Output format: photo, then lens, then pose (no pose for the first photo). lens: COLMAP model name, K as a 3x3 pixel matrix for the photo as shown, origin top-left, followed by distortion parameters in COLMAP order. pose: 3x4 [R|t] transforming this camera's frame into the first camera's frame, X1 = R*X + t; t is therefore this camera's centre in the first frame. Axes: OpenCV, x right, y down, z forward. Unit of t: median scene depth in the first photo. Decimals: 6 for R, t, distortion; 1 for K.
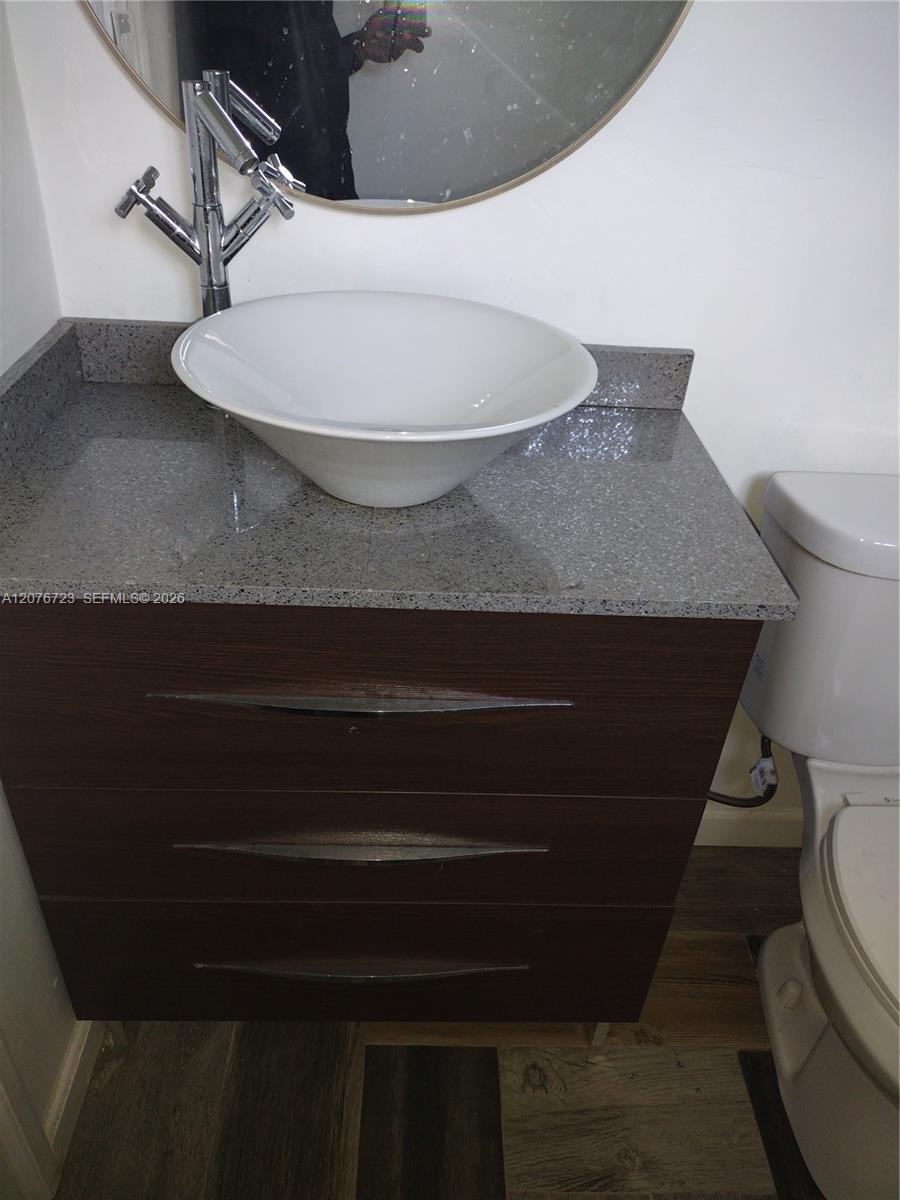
lens RADIAL K [[895.0, 0, 452.2], [0, 895.0, 603.7], [0, 0, 1]] dist [0.020819, -0.040667]
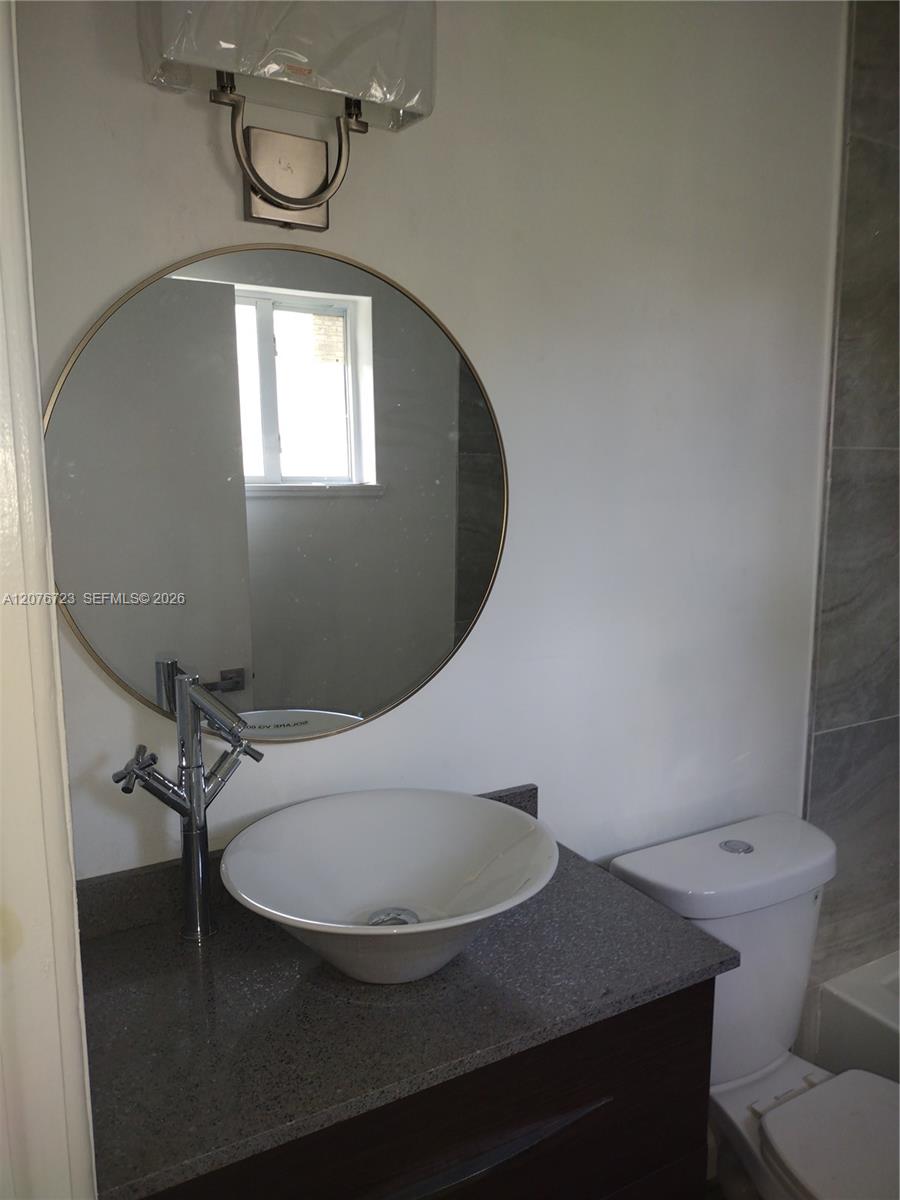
lens RADIAL K [[895.0, 0, 445.4], [0, 895.0, 595.7], [0, 0, 1]] dist [0.020819, -0.040667]
pose [[0.884723, -0.133852, 0.446485, -0.565965], [0.314967, 0.877781, -0.360966, -0.126795], [-0.343600, 0.459983, 0.818752, -0.237740]]
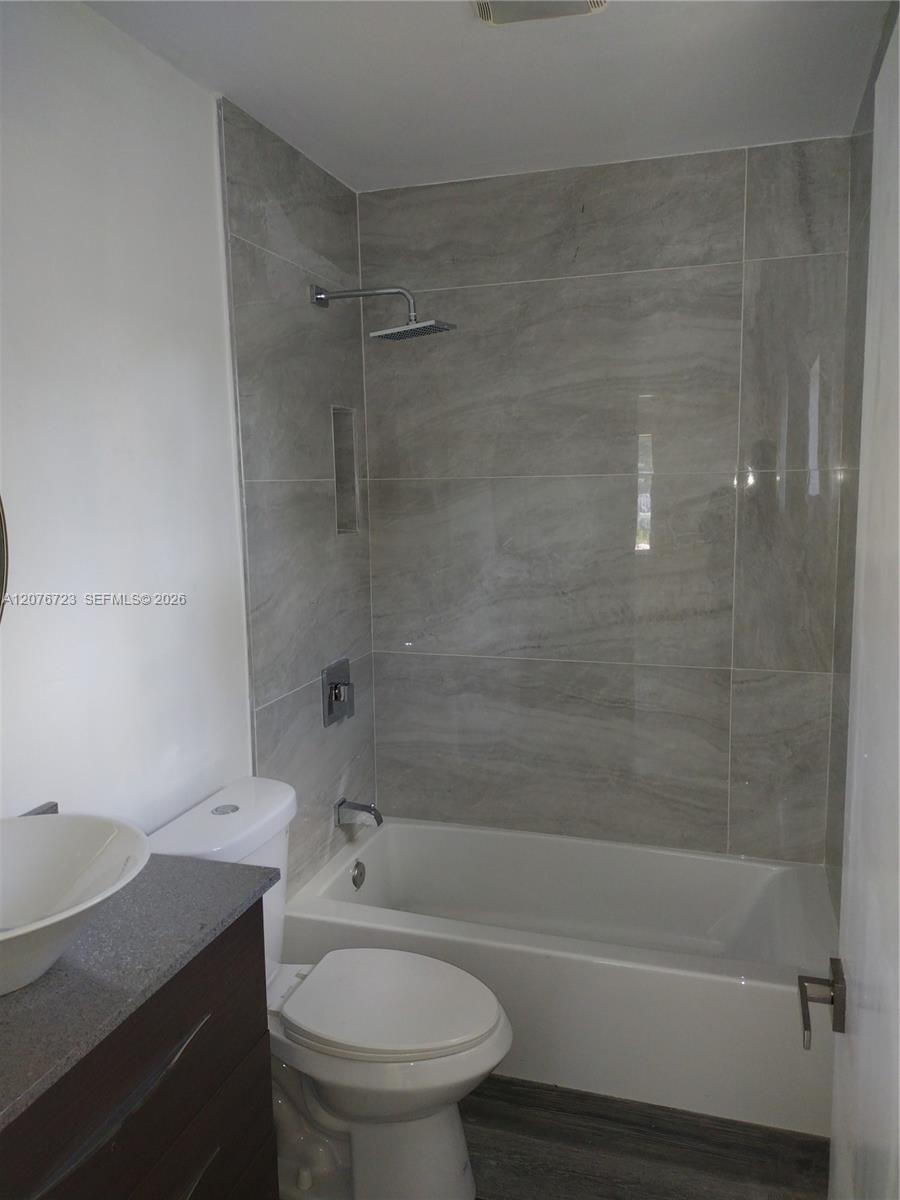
lens RADIAL K [[895.0, 0, 445.2], [0, 895.0, 599.5], [0, 0, 1]] dist [0.020819, -0.040667]
pose [[0.337753, -0.204321, 0.918790, -1.071997], [0.579167, 0.814590, -0.031756, -0.192670], [-0.741949, 0.542858, 0.393467, -0.274422]]
